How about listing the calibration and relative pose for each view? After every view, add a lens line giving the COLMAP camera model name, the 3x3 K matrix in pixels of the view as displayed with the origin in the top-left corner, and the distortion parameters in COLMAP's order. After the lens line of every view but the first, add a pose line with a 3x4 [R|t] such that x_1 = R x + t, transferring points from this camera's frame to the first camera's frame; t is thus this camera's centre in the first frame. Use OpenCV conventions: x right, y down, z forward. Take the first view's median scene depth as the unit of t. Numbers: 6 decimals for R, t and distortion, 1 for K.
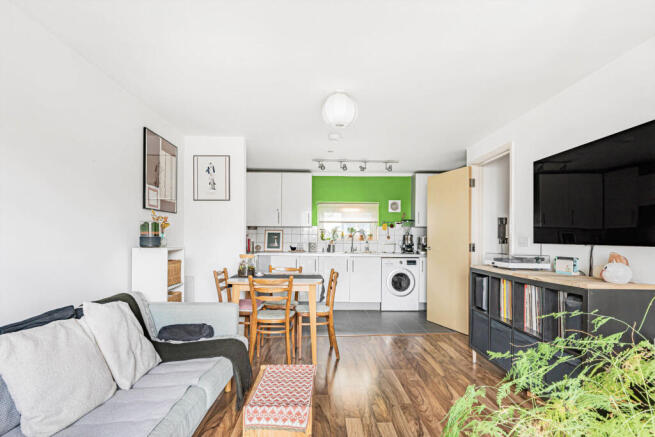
lens RADIAL K [[338.4, 0, 327.2], [0, 338.4, 234.8], [0, 0, 1]] dist [0.000606, 0.000008]
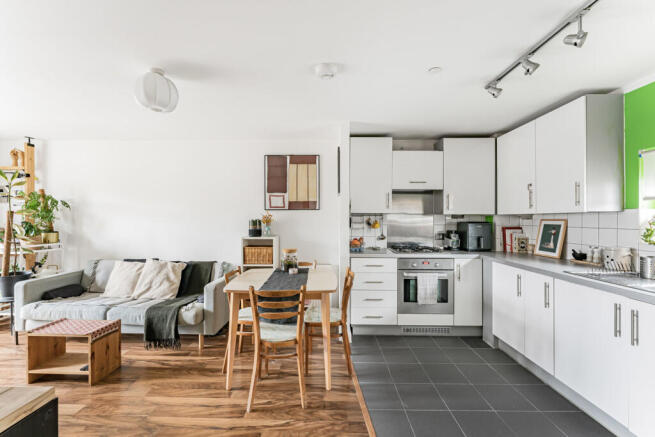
lens RADIAL K [[275.8, 0, 327.5], [0, 275.8, 218.5], [0, 0, 1]] dist [0.000023, -0.000053]
pose [[-0.029884, -0.014098, -0.999454, 0.324231], [0.003274, 0.999894, -0.014202, -0.010822], [0.999548, -0.003697, -0.029835, 0.637940]]
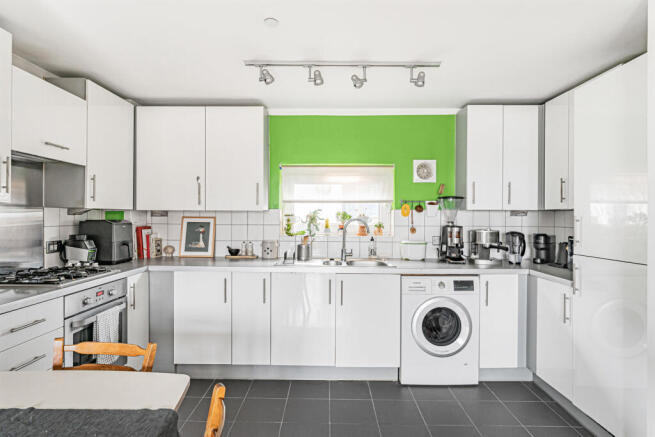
lens RADIAL K [[358.3, 0, 327.5], [0, 358.3, 218.5], [0, 0, 1]] dist [-0.002452, -0.000249]
pose [[0.999611, -0.003895, -0.027618, 0.063663], [0.004200, 0.999931, 0.010994, -0.017401], [0.027574, -0.011106, 0.999558, 0.440534]]
